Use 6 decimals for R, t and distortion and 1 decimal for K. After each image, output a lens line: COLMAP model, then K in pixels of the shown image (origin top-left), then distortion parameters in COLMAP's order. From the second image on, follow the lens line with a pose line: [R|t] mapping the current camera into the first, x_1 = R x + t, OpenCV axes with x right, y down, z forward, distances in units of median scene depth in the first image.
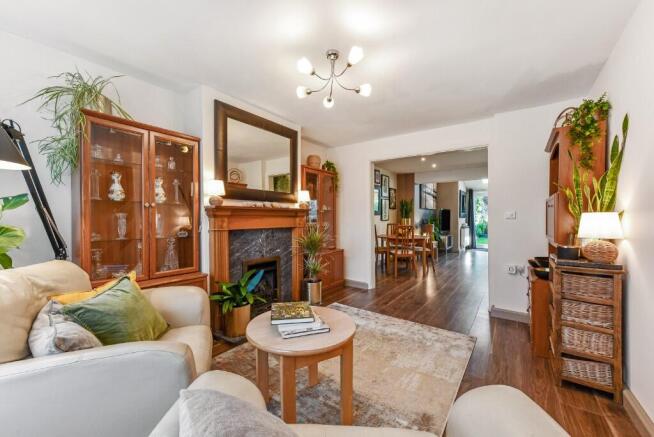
lens RADIAL K [[263.8, 0, 325.4], [0, 263.8, 215.1], [0, 0, 1]] dist [0.001561, 0.000007]
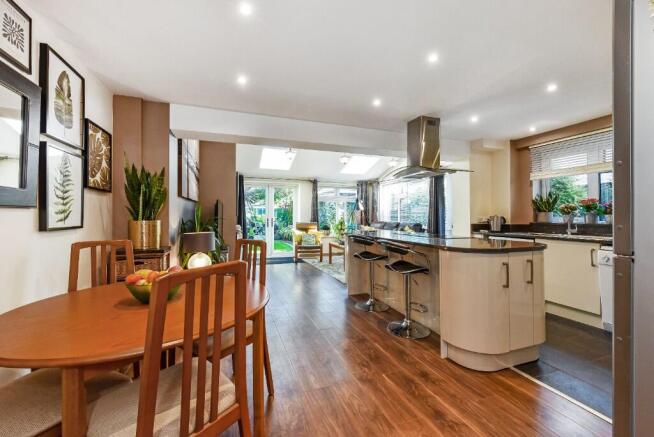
lens RADIAL K [[263.8, 0, 325.4], [0, 263.8, 215.1], [0, 0, 1]] dist [0.001561, 0.000007]
pose [[0.564704, 0.000537, 0.825294, 0.326011], [-0.004693, 0.999986, 0.002561, 0.006639], [-0.825280, -0.005320, 0.564698, 1.320095]]
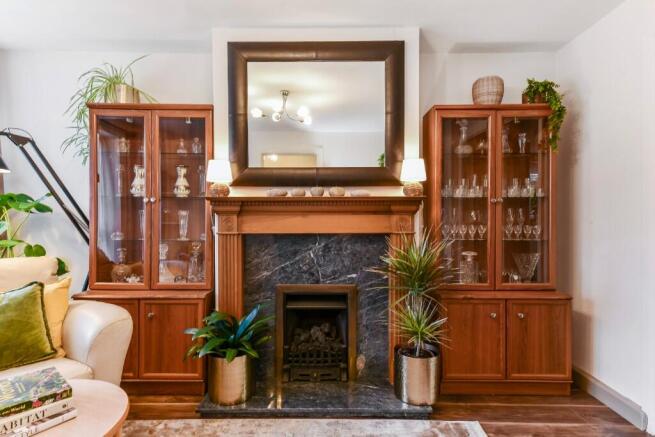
lens RADIAL K [[360.7, 0, 327.5], [0, 360.7, 218.5], [0, 0, 1]] dist [0.016816, 0.000490]
pose [[0.582272, 0.000253, -0.812994, 0.403455], [0.007148, 0.999960, 0.005430, 0.012110], [0.812963, -0.008973, 0.582246, 0.539592]]
